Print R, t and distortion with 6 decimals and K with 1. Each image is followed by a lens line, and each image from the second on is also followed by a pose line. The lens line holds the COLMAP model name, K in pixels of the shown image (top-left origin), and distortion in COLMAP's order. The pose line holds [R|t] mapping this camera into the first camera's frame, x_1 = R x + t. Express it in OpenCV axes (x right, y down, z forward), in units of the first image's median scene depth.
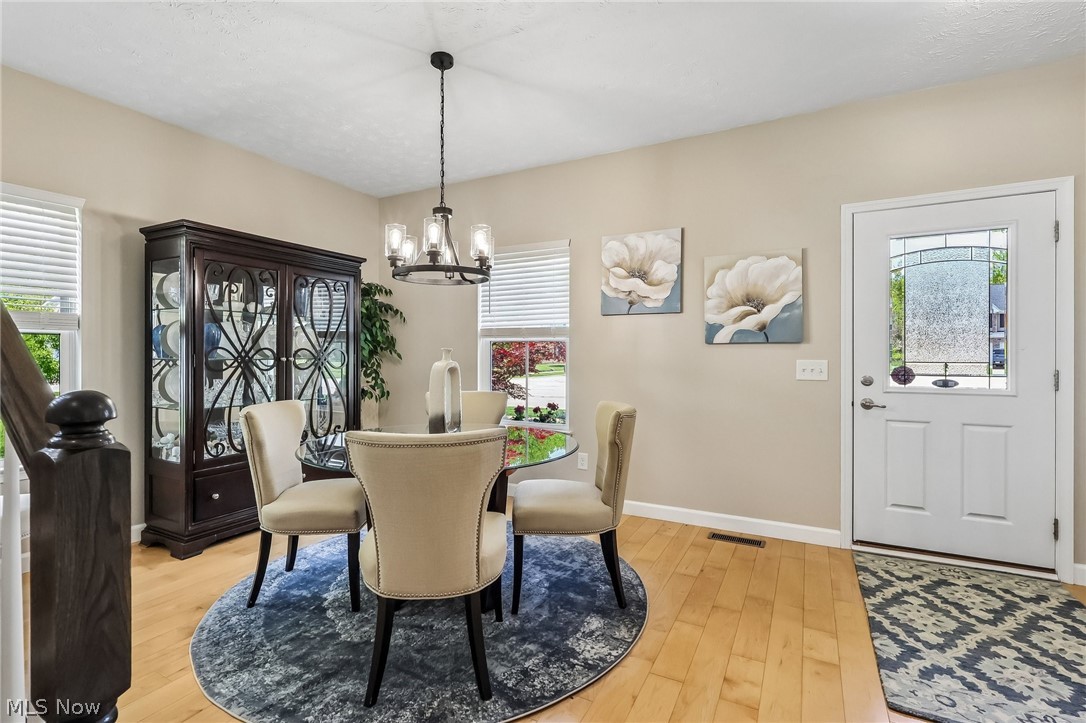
lens RADIAL K [[509.9, 0, 543.5], [0, 509.9, 353.3], [0, 0, 1]] dist [0.000226, 0.001585]
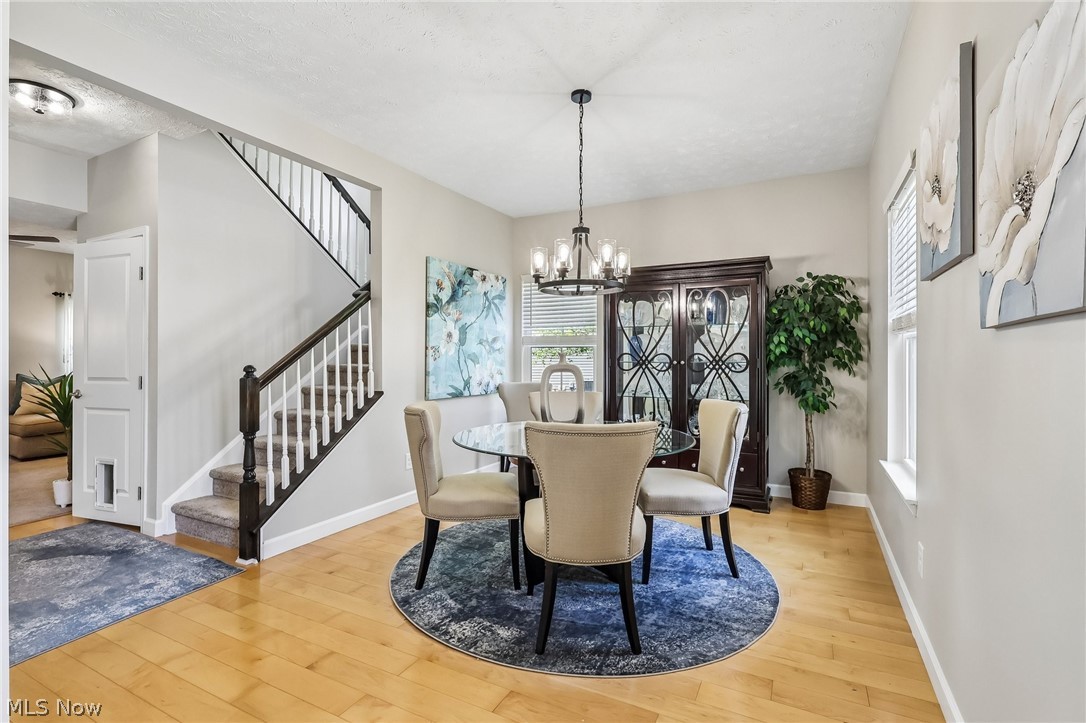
lens RADIAL K [[509.9, 0, 540.0], [0, 509.9, 367.4], [0, 0, 1]] dist [0.000226, 0.001585]
pose [[-0.004107, 0.023204, -0.999722, 0.608955], [0.008779, 0.999693, 0.023167, -0.008505], [0.999953, -0.008682, -0.004309, 0.598840]]
